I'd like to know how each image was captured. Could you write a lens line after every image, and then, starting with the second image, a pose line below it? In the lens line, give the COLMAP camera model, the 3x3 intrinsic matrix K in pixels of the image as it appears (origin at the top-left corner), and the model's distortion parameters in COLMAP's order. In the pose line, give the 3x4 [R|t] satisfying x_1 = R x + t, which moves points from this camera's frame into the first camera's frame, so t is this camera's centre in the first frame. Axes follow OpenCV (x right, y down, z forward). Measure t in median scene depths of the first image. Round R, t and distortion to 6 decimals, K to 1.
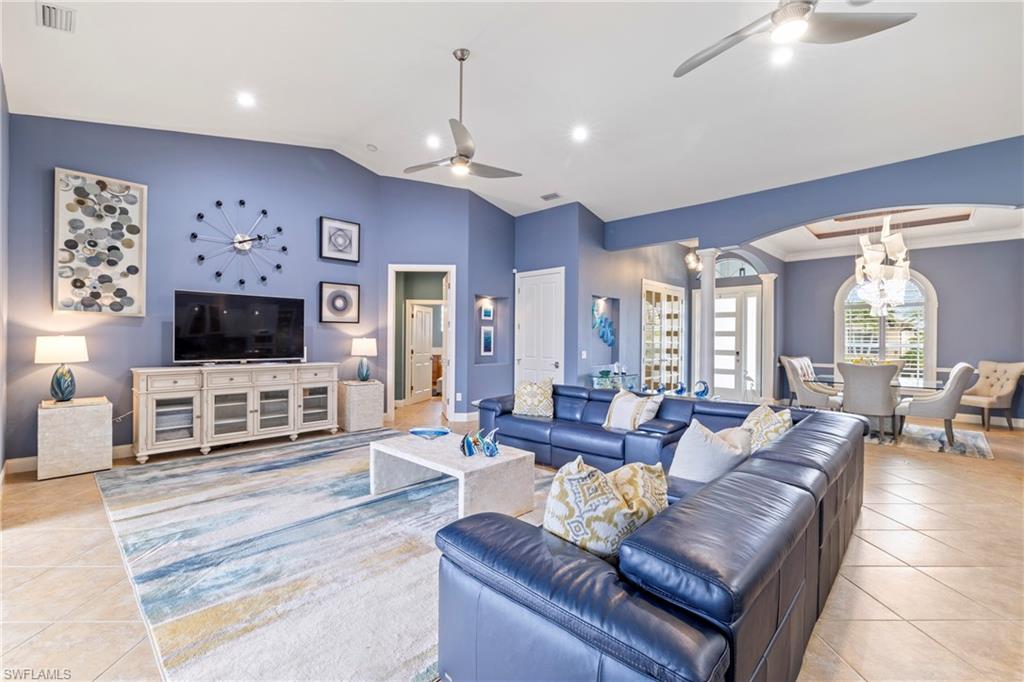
lens RADIAL K [[433.3, 0, 506.3], [0, 433.3, 340.2], [0, 0, 1]] dist [-0.000596, 0.000081]
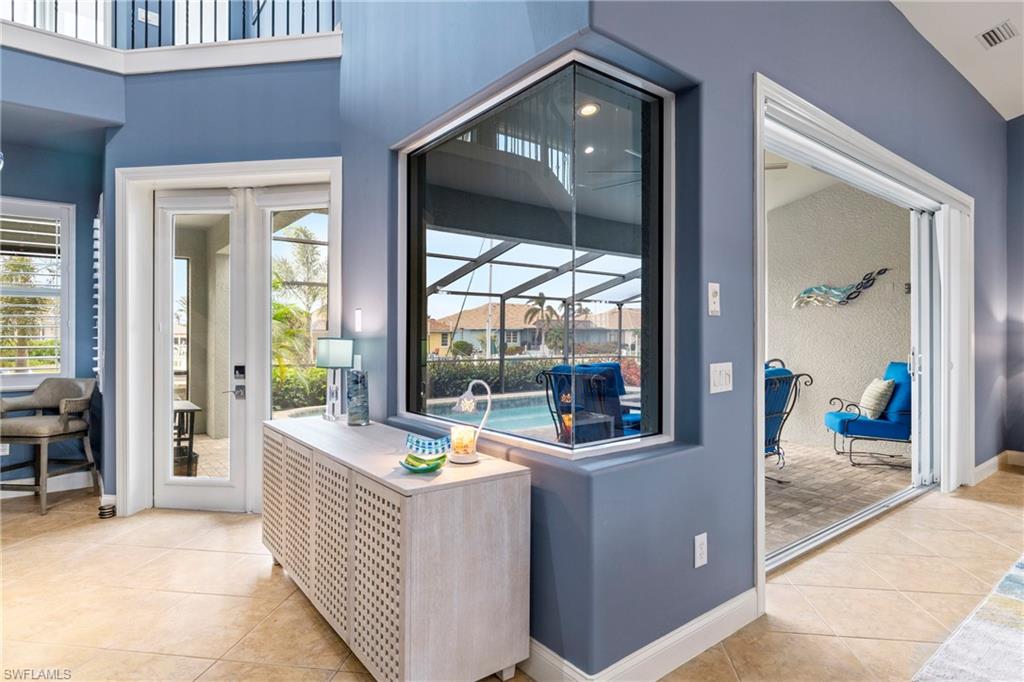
lens RADIAL K [[549.5, 0, 513.5], [0, 549.5, 335.9], [0, 0, 1]] dist [0.002192, 0.002349]
pose [[-0.139059, -0.011906, -0.990213, 0.289119], [-0.002728, 0.999929, -0.011639, 0.014844], [0.990280, 0.001083, -0.139081, -0.001443]]
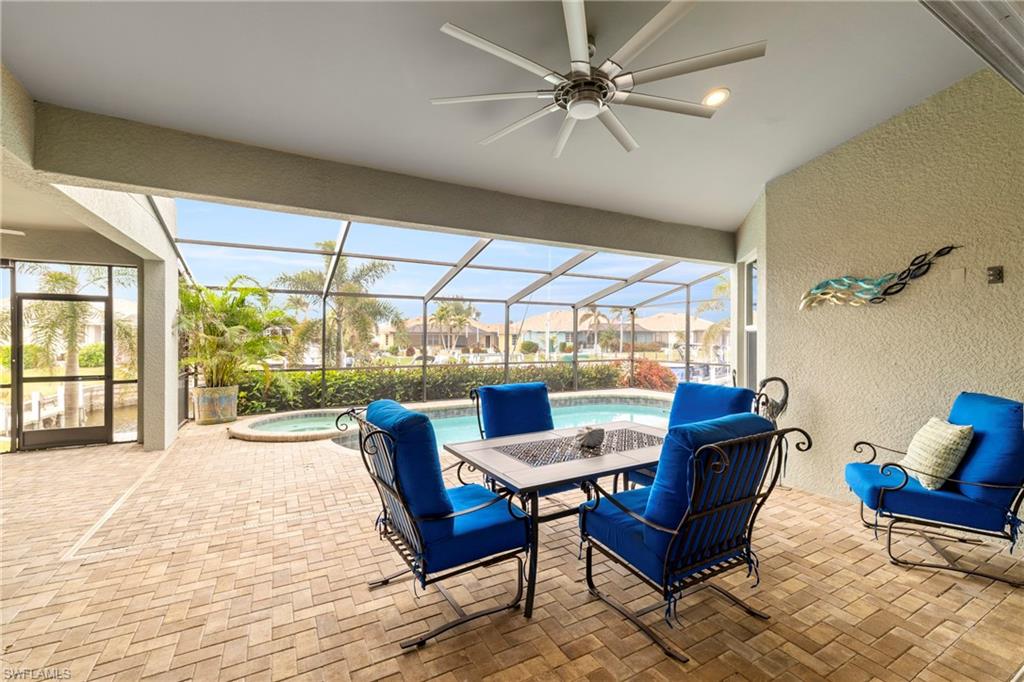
lens RADIAL K [[433.3, 0, 505.6], [0, 433.3, 339.7], [0, 0, 1]] dist [-0.000596, 0.000081]
pose [[-0.303168, -0.004215, -0.952928, -0.272951], [-0.003454, 0.999989, -0.003324, -0.013363], [0.952931, 0.002284, -0.303179, 0.236195]]
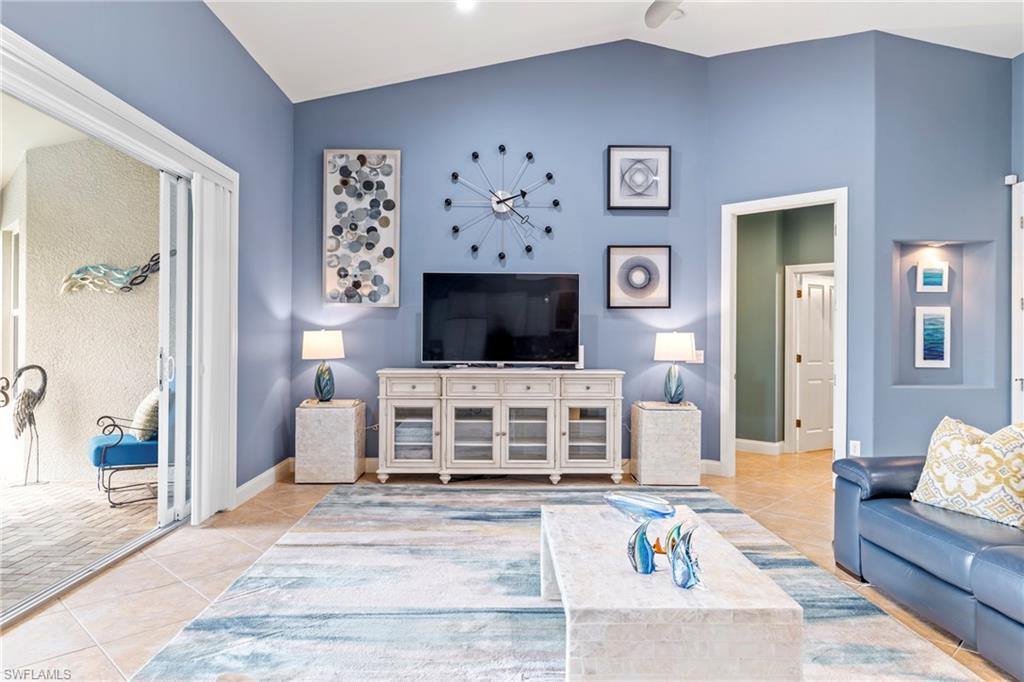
lens RADIAL K [[648.4, 0, 510.8], [0, 648.4, 334.9], [0, 0, 1]] dist [-0.001587, 0.001230]
pose [[0.706658, -0.006806, -0.707522, 0.200222], [-0.002104, 0.999929, -0.011719, 0.013496], [0.707552, 0.009770, 0.706594, 0.267099]]
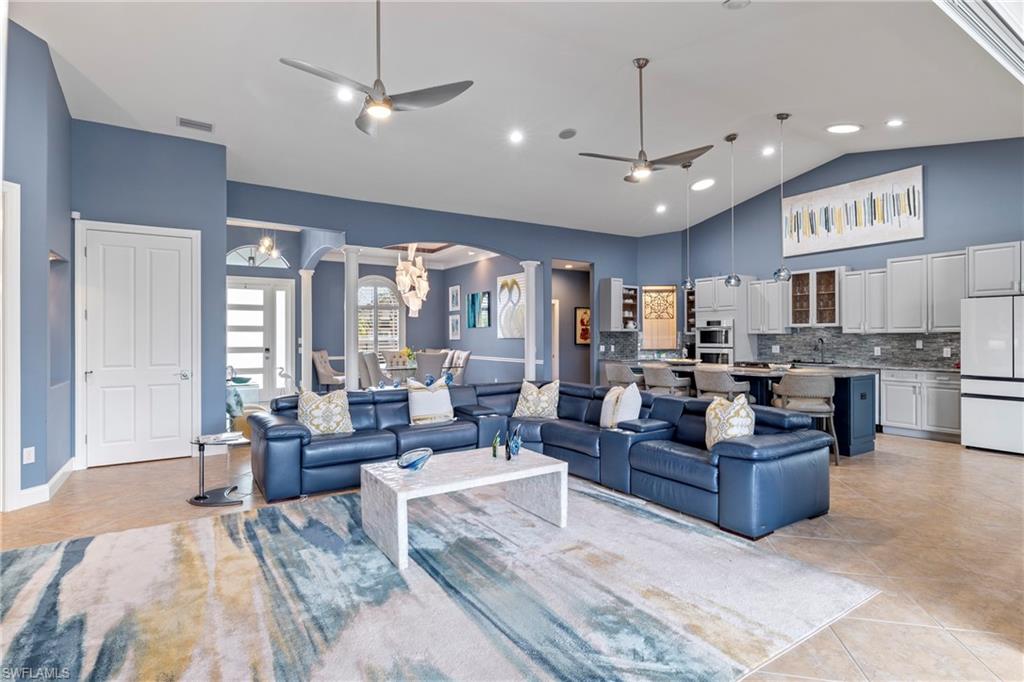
lens RADIAL K [[505.6, 0, 506.3], [0, 505.6, 335.8], [0, 0, 1]] dist [-0.001957, 0.000011]
pose [[0.252928, -0.006656, 0.967462, -0.747381], [0.003900, 0.999975, 0.005860, -0.008642], [-0.967477, 0.002291, 0.252948, 0.468165]]
